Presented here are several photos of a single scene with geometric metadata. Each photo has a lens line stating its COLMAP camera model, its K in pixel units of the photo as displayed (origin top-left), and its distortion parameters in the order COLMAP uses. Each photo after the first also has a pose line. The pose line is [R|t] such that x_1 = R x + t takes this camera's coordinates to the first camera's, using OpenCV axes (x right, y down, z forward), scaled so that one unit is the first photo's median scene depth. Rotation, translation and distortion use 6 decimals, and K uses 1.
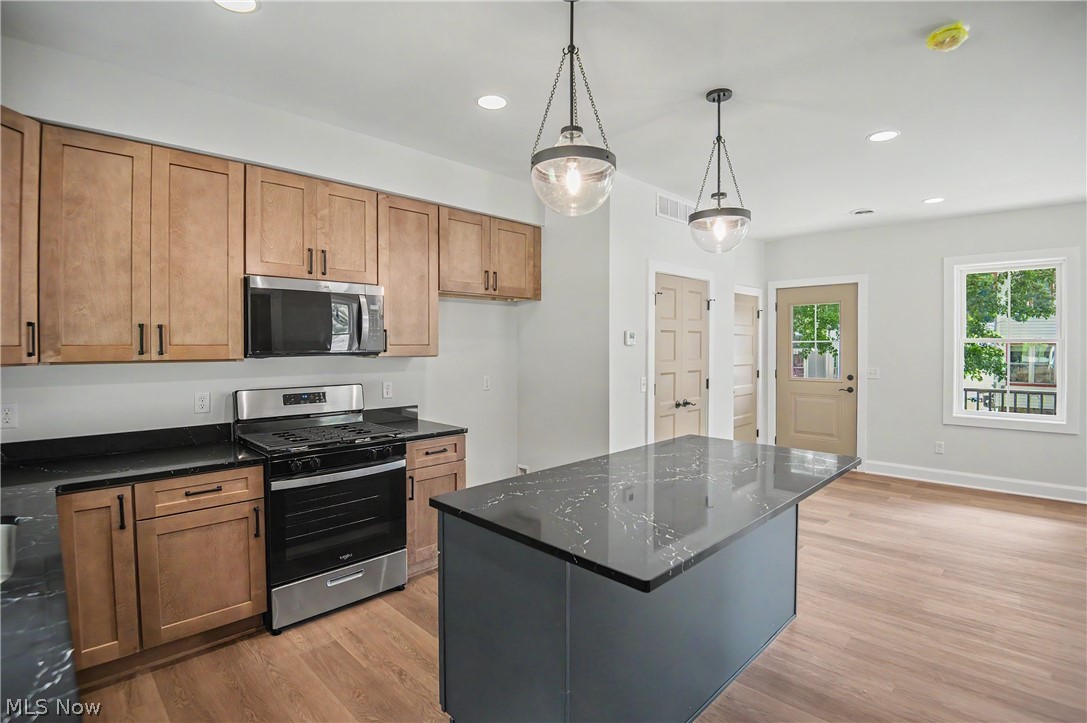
lens RADIAL K [[518.9, 0, 545.3], [0, 518.9, 356.7], [0, 0, 1]] dist [0.000115, -0.030874]
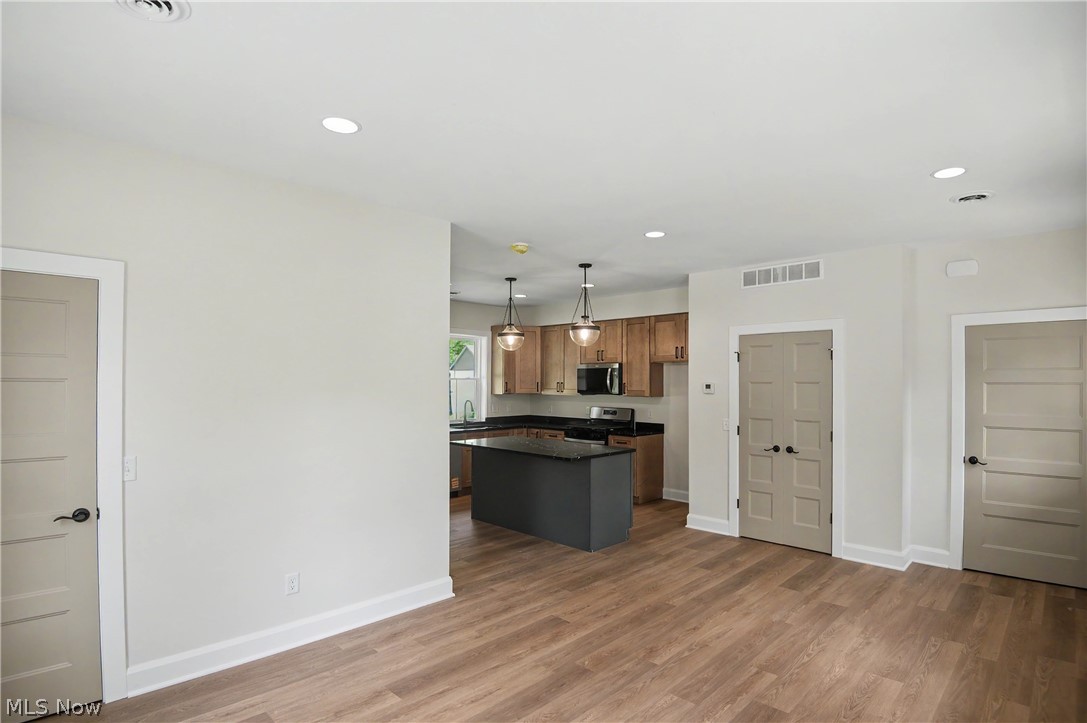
lens RADIAL K [[553.7, 0, 572.9], [0, 553.7, 377.0], [0, 0, 1]] dist [0.000201, -0.040455]
pose [[0.030026, -0.006866, -0.999526, 2.002697], [-0.026968, 0.999607, -0.007677, -0.055138], [0.999185, 0.027186, 0.029829, 0.742606]]
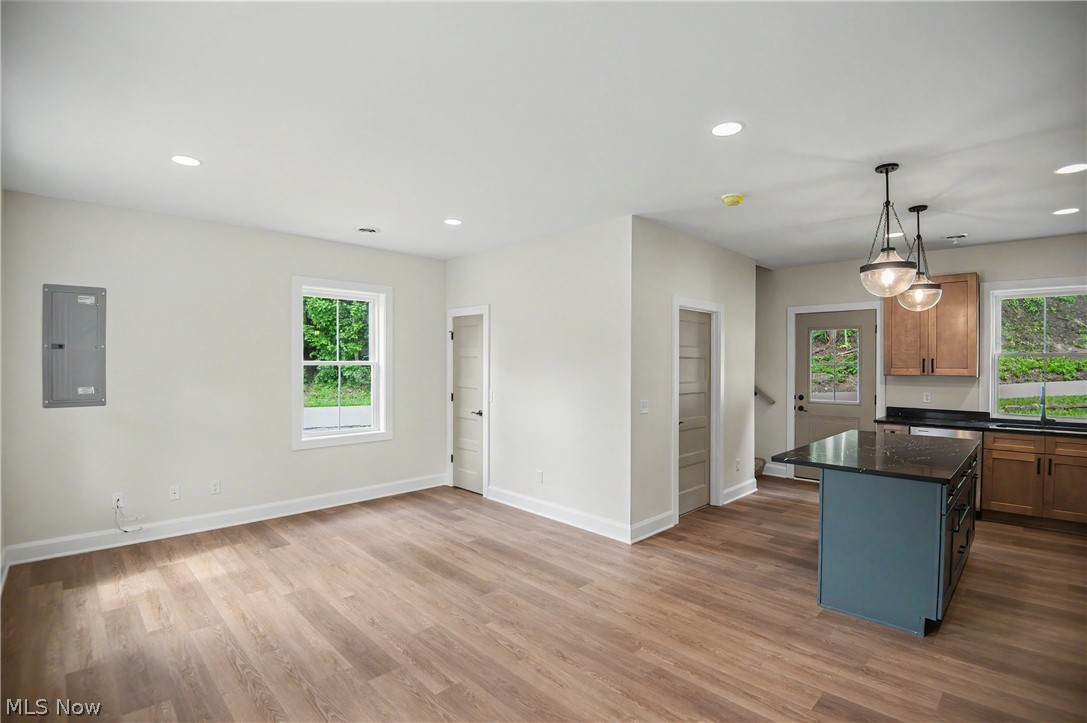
lens RADIAL K [[501.3, 0, 549.3], [0, 501.3, 363.9], [0, 0, 1]] dist [0.000830, -0.026725]
pose [[-0.999986, -0.001481, 0.005147, 0.934686], [-0.001340, 0.999624, 0.027384, -0.062013], [-0.005186, 0.027377, -0.999612, 1.813581]]
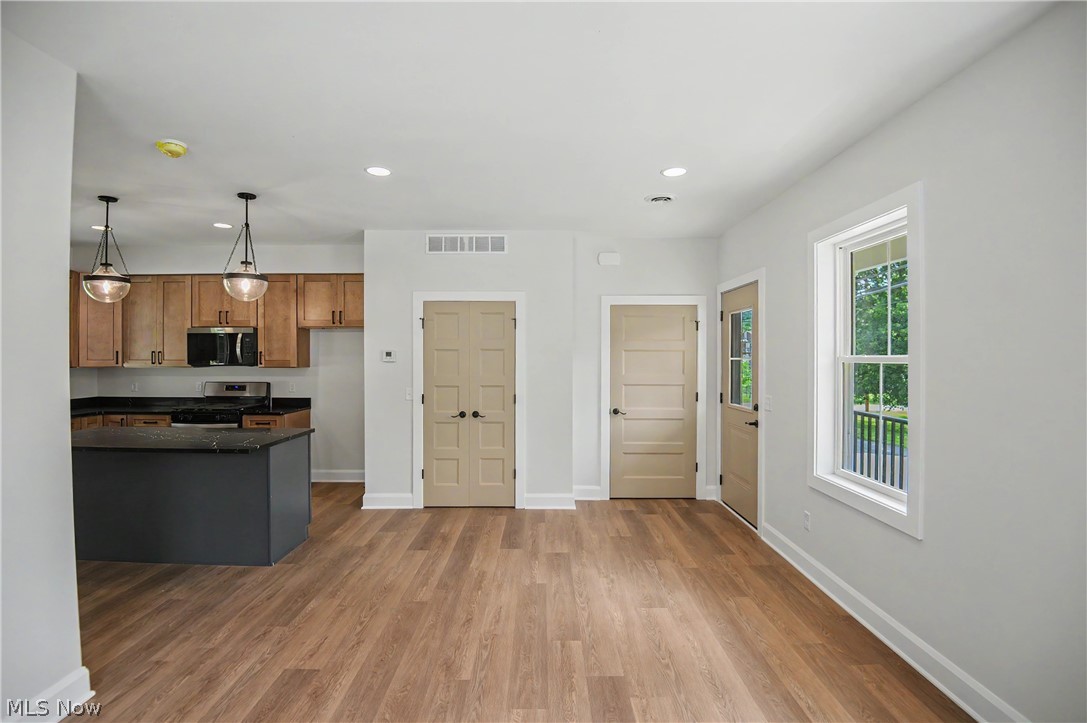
lens RADIAL K [[509.5, 0, 544.8], [0, 509.5, 360.2], [0, 0, 1]] dist [-0.002303, -0.030700]
pose [[0.703484, 0.008124, -0.710665, 1.645424], [-0.019247, 0.999786, -0.007624, -0.029472], [0.710451, 0.019041, 0.703489, 0.485346]]
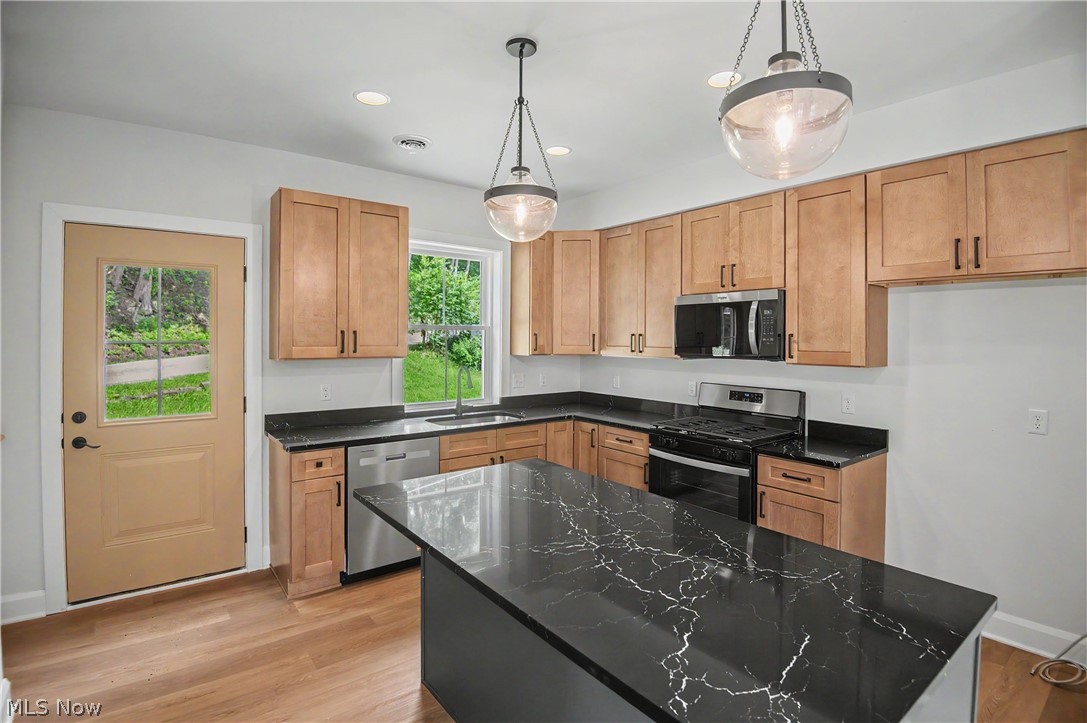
lens RADIAL K [[529.9, 0, 540.4], [0, 529.9, 339.8], [0, 0, 1]] dist [0.001443, -0.034136]
pose [[-0.129064, 0.005171, -0.991623, 0.714108], [-0.029581, 0.999521, 0.009062, -0.038603], [0.991195, 0.030503, -0.128849, 0.694947]]
